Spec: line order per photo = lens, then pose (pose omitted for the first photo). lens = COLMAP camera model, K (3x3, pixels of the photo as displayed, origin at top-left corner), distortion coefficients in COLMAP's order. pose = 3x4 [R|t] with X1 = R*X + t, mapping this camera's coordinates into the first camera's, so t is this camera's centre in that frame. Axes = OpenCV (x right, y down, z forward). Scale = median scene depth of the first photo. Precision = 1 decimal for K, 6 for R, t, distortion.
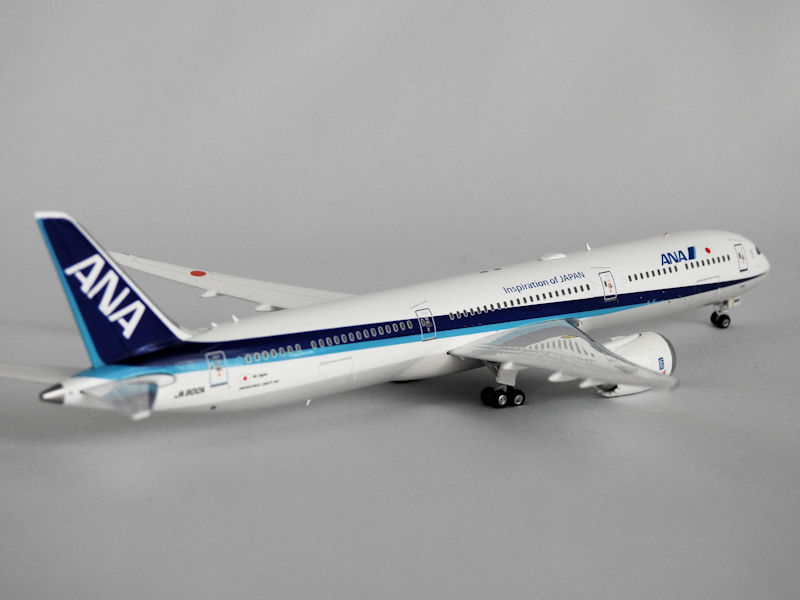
lens RADIAL K [[2219.1, 0, 400.0], [0, 2219.1, 300.0], [0, 0, 1]] dist [-1.822754, -0.017558]
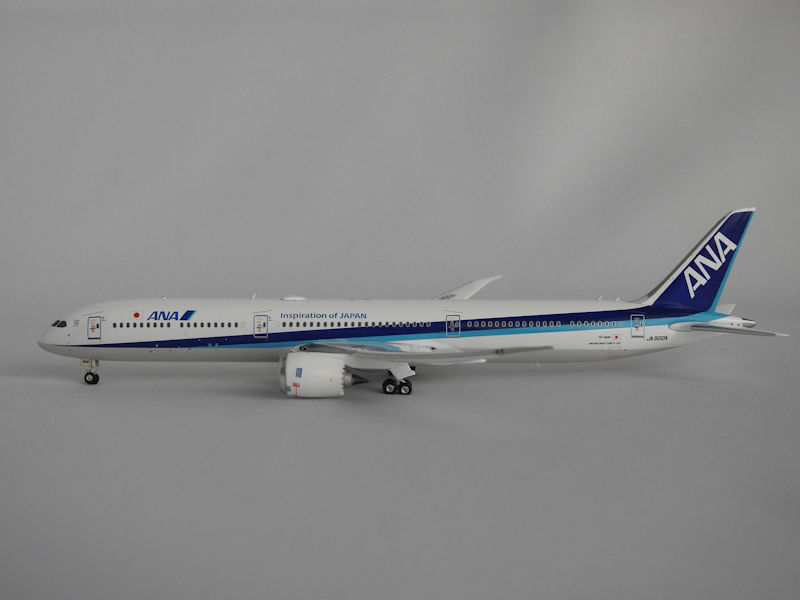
lens RADIAL K [[1393.1, 0, 400.0], [0, 1393.1, 300.0], [0, 0, 1]] dist [0.004266, -0.015395]
pose [[-0.766089, 0.212751, 0.606502, -0.474175], [0.154046, 0.976901, -0.148102, 0.113646], [-0.624002, -0.020030, -0.781166, 1.606981]]
